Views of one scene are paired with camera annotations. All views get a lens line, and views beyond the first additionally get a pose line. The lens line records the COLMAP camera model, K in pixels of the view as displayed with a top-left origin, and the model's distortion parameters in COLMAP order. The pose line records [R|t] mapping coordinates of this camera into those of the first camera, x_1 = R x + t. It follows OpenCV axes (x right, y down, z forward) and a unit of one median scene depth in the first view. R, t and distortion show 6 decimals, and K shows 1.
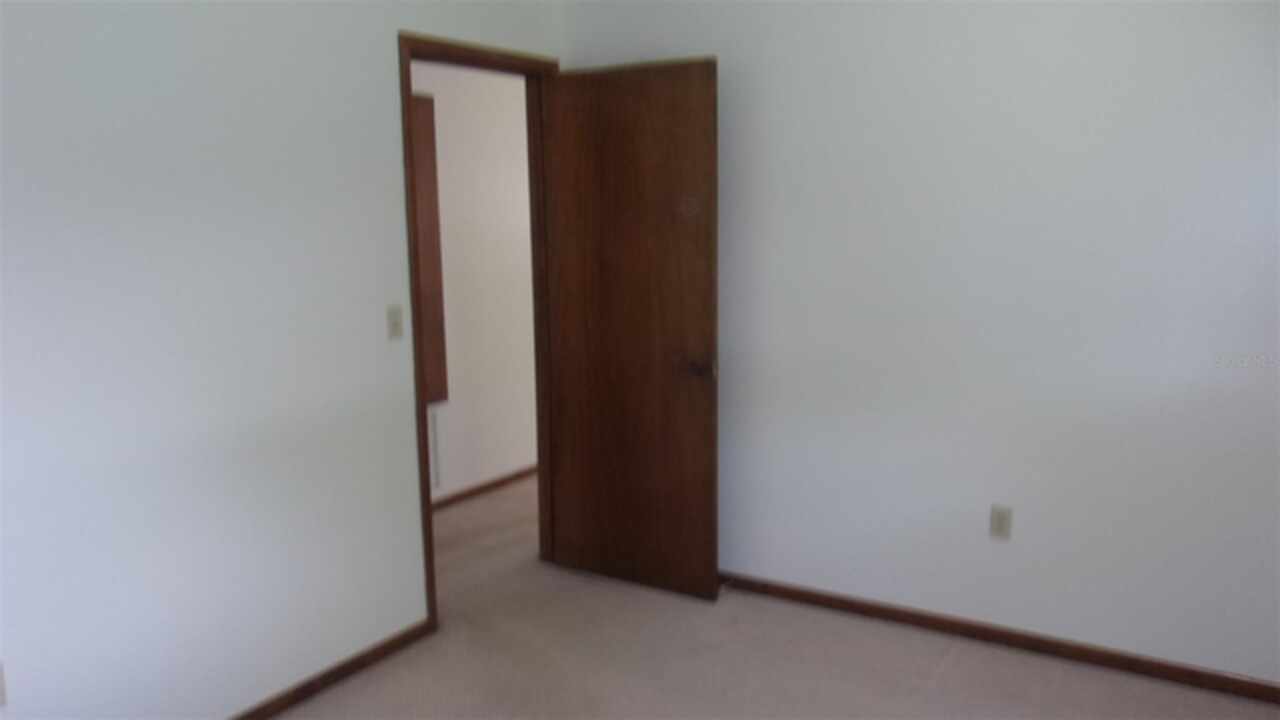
lens RADIAL K [[1052.4, 0, 641.5], [0, 1052.4, 367.6], [0, 0, 1]] dist [0.007741, 0.004808]
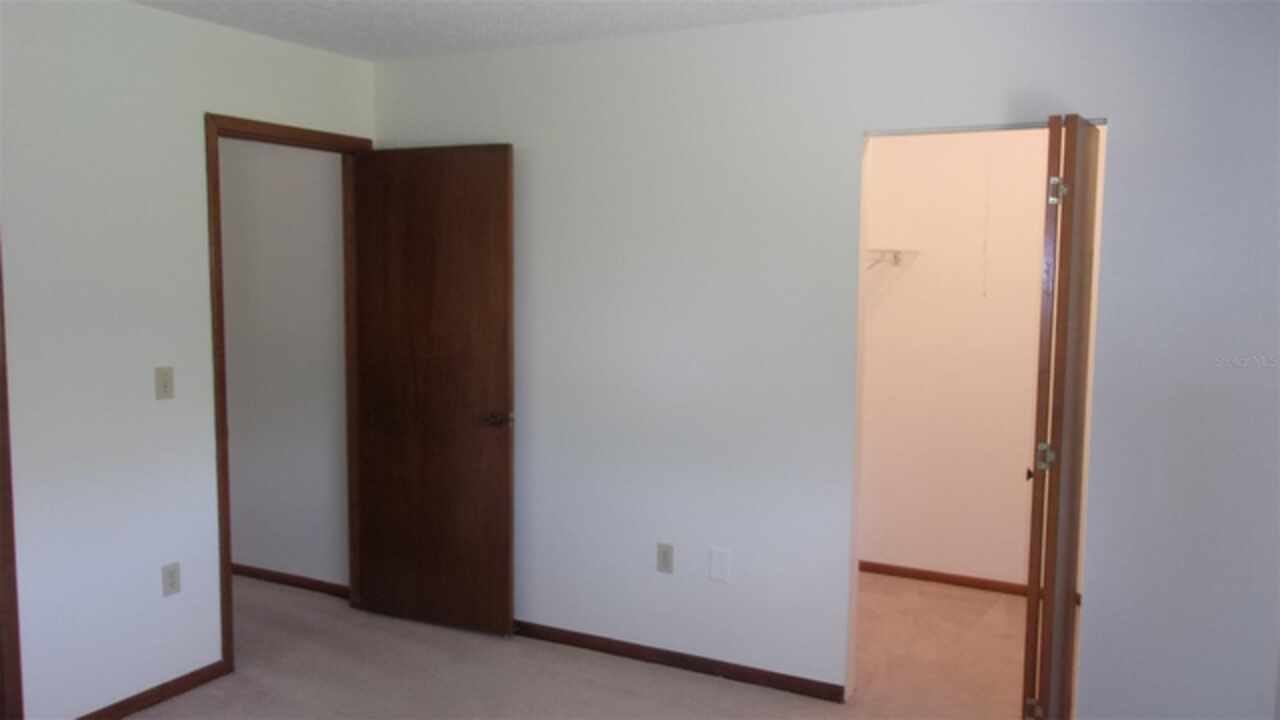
lens RADIAL K [[1052.4, 0, 641.5], [0, 1052.4, 367.6], [0, 0, 1]] dist [0.007741, 0.004808]
pose [[0.998100, 0.016365, 0.059397, 0.147602], [-0.012611, 0.997932, -0.063037, 0.008416], [-0.060306, 0.062168, 0.996242, -0.092039]]
